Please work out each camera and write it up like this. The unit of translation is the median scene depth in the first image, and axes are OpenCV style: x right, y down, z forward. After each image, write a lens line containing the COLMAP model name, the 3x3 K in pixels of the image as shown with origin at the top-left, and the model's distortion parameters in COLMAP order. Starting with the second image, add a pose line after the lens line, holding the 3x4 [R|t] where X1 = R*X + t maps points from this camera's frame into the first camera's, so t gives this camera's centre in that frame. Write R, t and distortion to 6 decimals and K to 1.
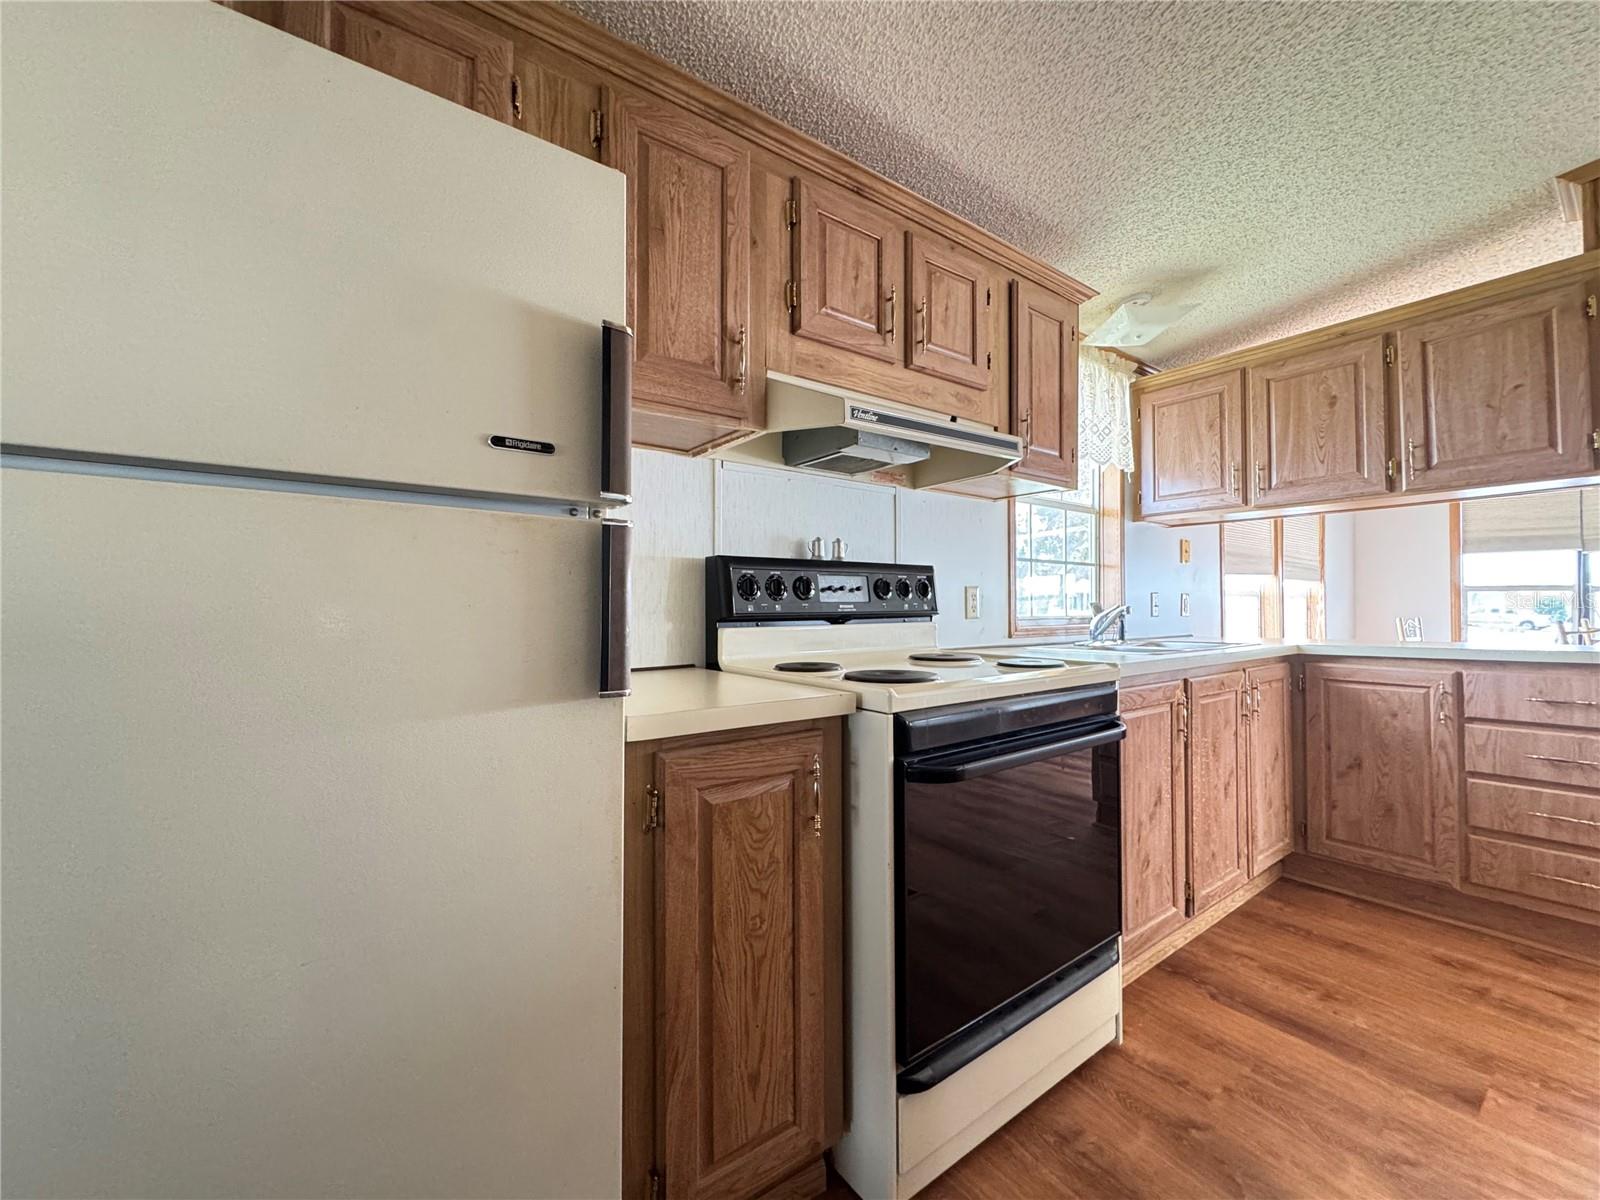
lens RADIAL K [[642.6, 0, 800.0], [0, 642.6, 600.0], [0, 0, 1]] dist [-0.004320, 0.000218]
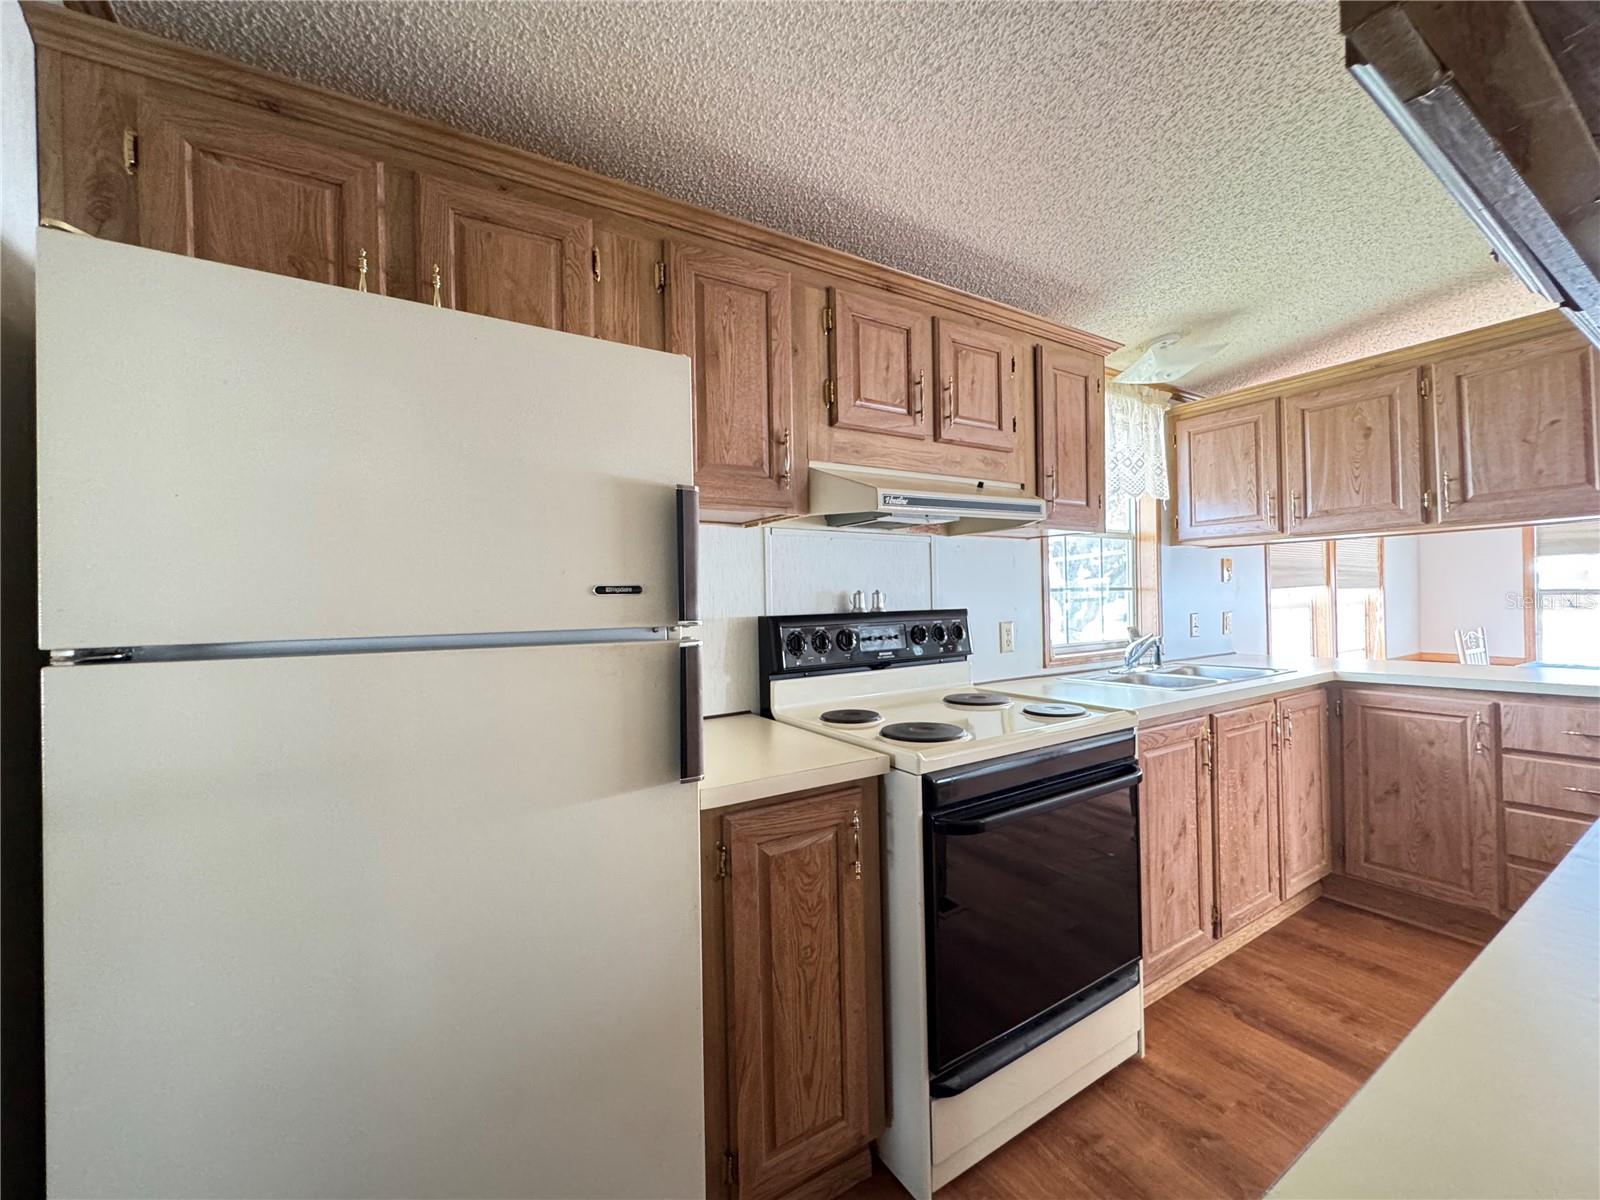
lens RADIAL K [[642.6, 0, 800.0], [0, 642.6, 600.0], [0, 0, 1]] dist [-0.004320, 0.000218]
pose [[0.996882, -0.017840, -0.076866, 0.013314], [0.018794, 0.999755, 0.011712, -0.103977], [0.076638, -0.013120, 0.996973, -0.115877]]
